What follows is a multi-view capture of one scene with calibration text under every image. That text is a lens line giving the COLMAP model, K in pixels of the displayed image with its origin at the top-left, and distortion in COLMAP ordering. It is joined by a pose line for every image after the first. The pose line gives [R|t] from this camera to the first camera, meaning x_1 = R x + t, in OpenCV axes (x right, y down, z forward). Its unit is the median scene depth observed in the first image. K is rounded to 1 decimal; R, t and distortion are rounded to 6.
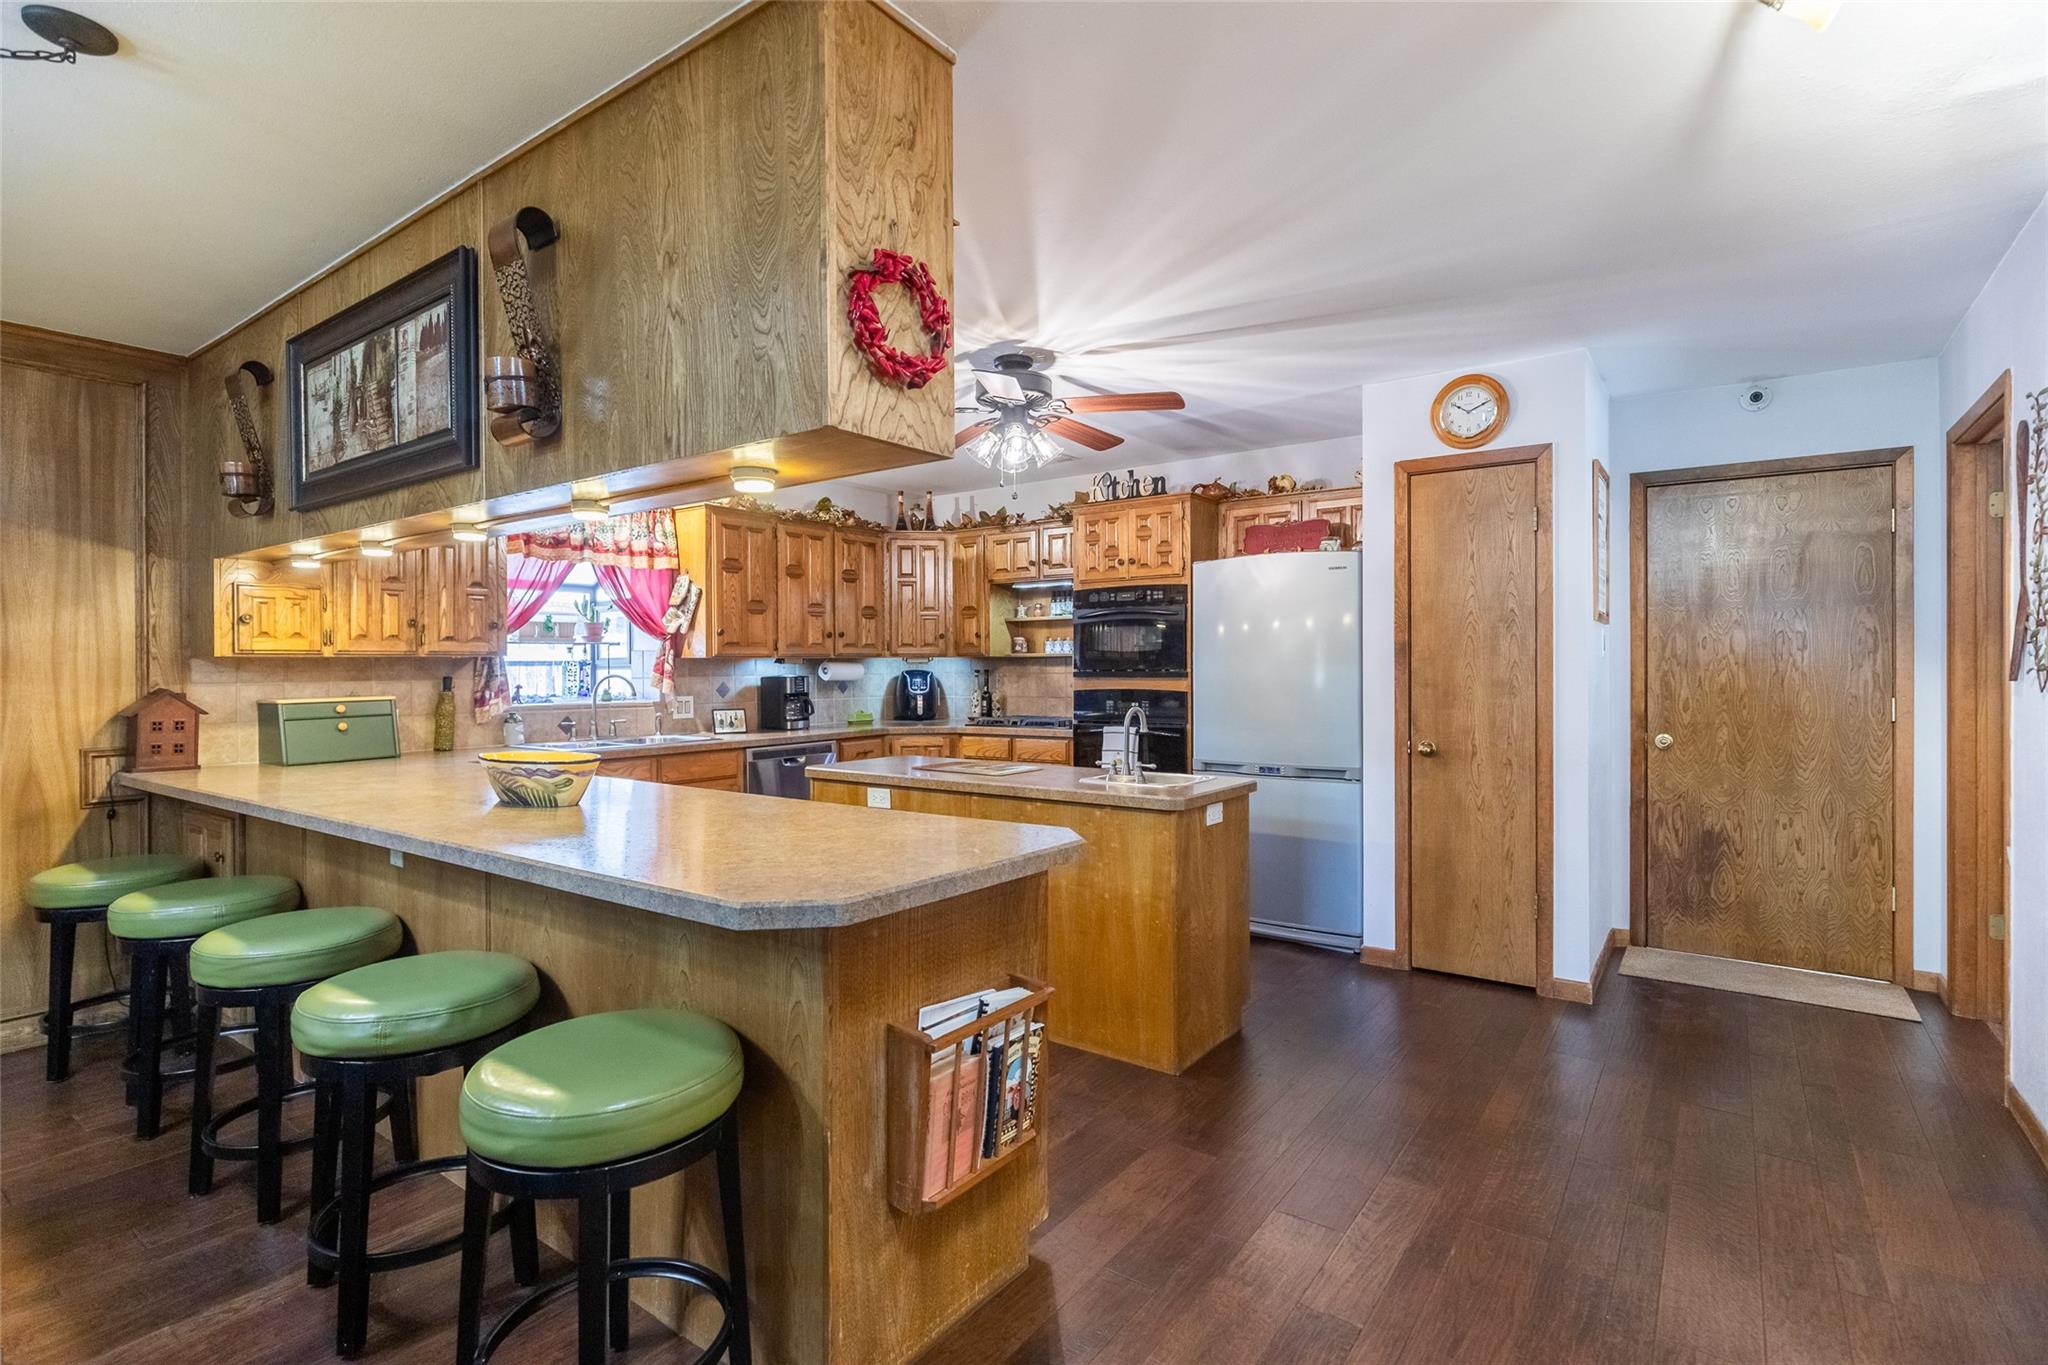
lens RADIAL K [[960.7, 0, 1025.7], [0, 960.7, 674.5], [0, 0, 1]] dist [-0.002102, 0.000501]
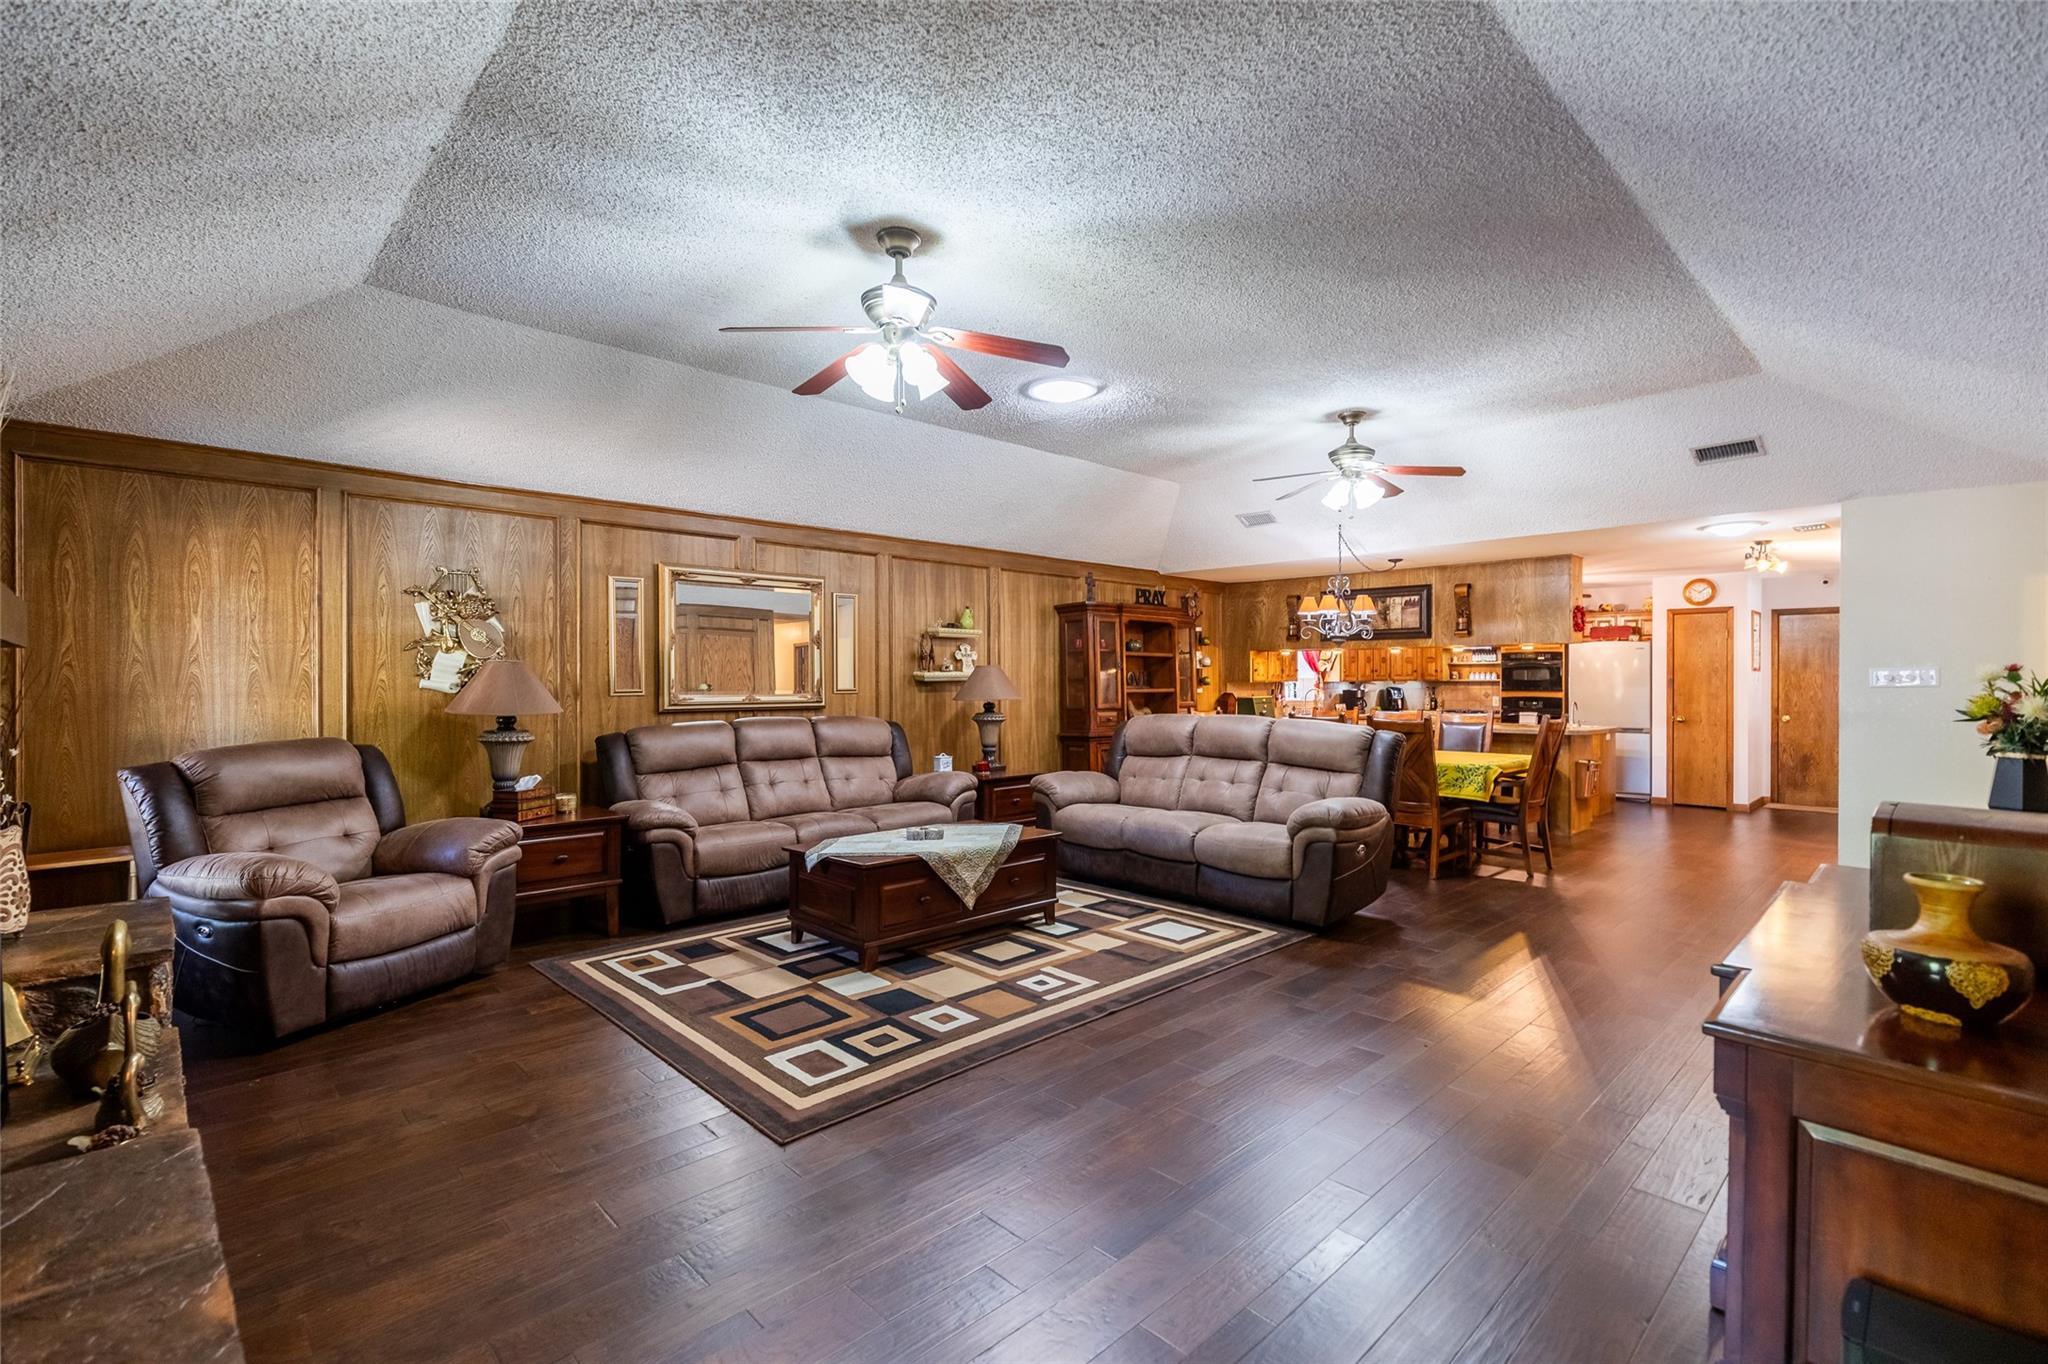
lens RADIAL K [[916.8, 0, 1036.4], [0, 916.8, 683.0], [0, 0, 1]] dist [0.002841, -0.000089]
pose [[0.985656, 0.005879, -0.168666, -0.806964], [-0.006581, 0.999972, -0.003607, -0.001178], [0.168640, 0.004665, 0.985667, -1.595400]]
